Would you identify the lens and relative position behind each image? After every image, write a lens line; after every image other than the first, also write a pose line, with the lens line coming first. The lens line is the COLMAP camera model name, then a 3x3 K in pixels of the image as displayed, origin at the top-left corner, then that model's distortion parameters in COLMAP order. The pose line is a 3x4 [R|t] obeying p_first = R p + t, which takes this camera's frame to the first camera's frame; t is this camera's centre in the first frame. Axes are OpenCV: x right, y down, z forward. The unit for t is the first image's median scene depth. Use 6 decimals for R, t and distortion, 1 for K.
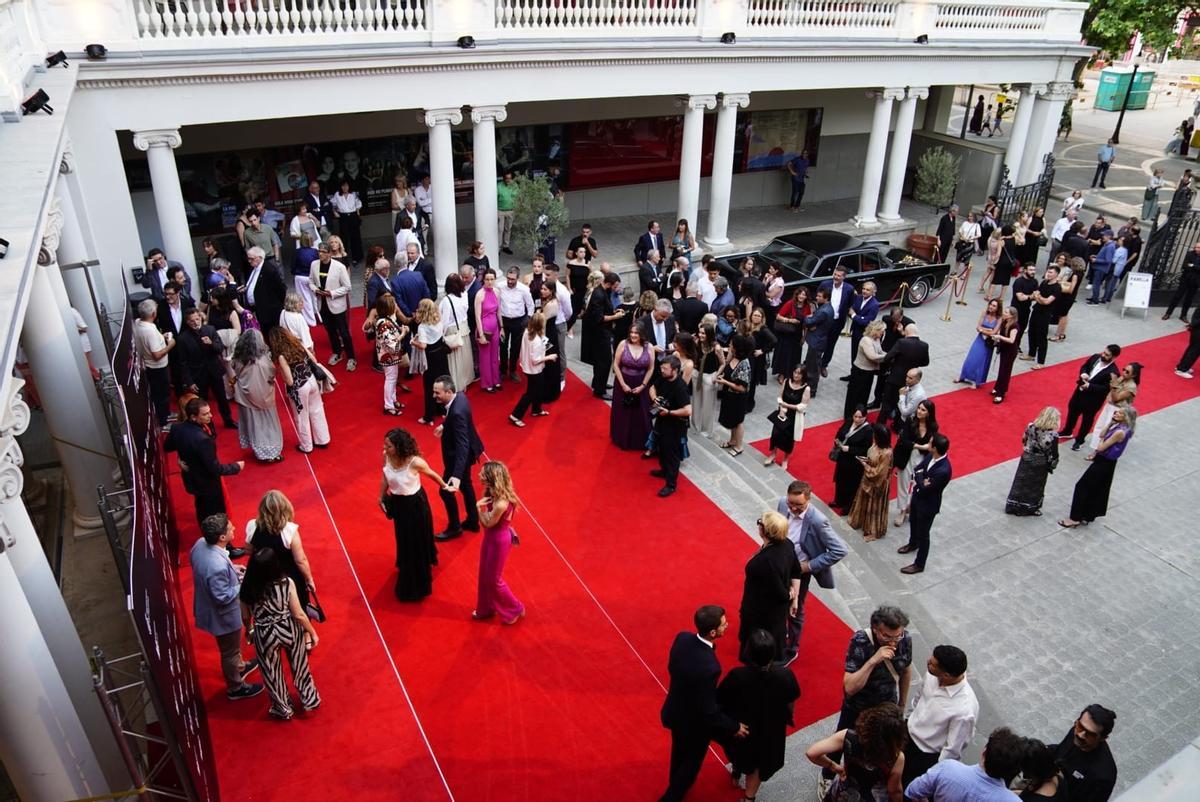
lens RADIAL K [[844.8, 0, 624.0], [0, 844.8, 406.9], [0, 0, 1]] dist [-0.057728, -0.002231]
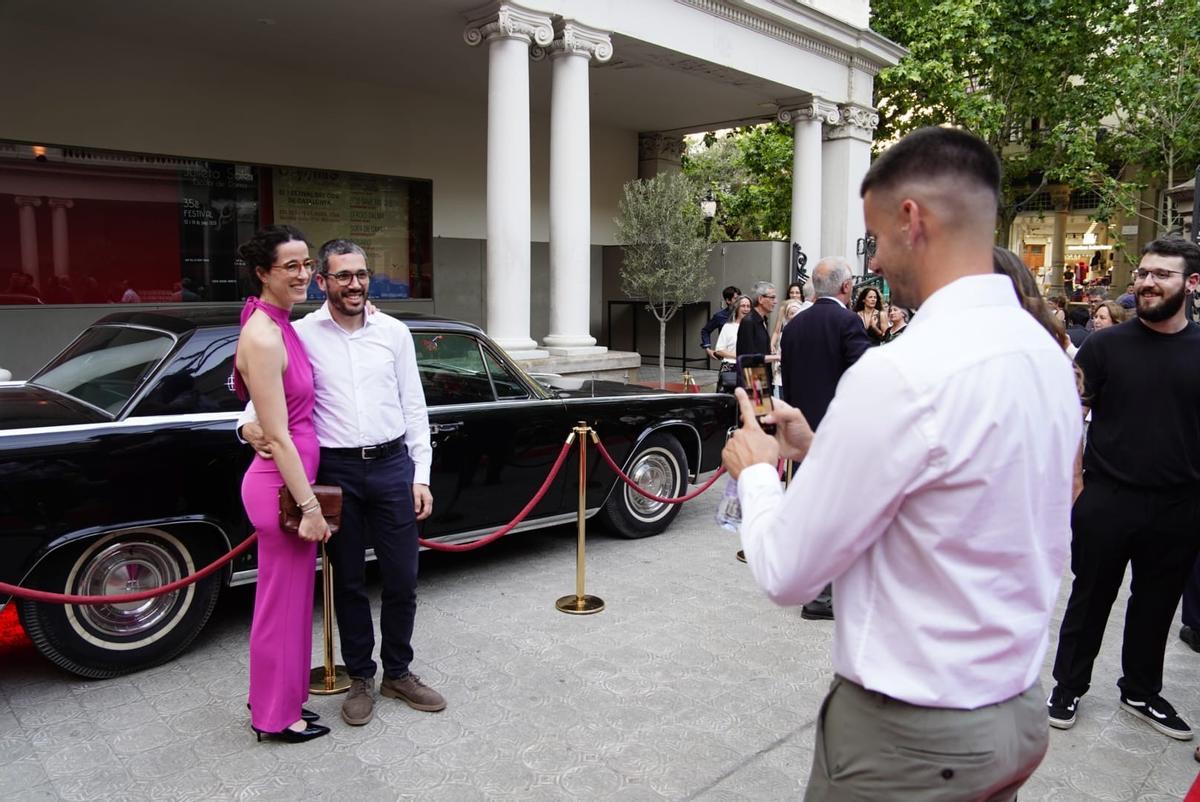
lens RADIAL K [[844.8, 0, 624.0], [0, 844.8, 406.9], [0, 0, 1]] dist [-0.057728, -0.002231]
pose [[0.959402, -0.059437, 0.275709, 0.222543], [0.150136, 0.935159, -0.320838, -0.057020], [-0.238762, 0.349207, 0.906117, 0.618227]]
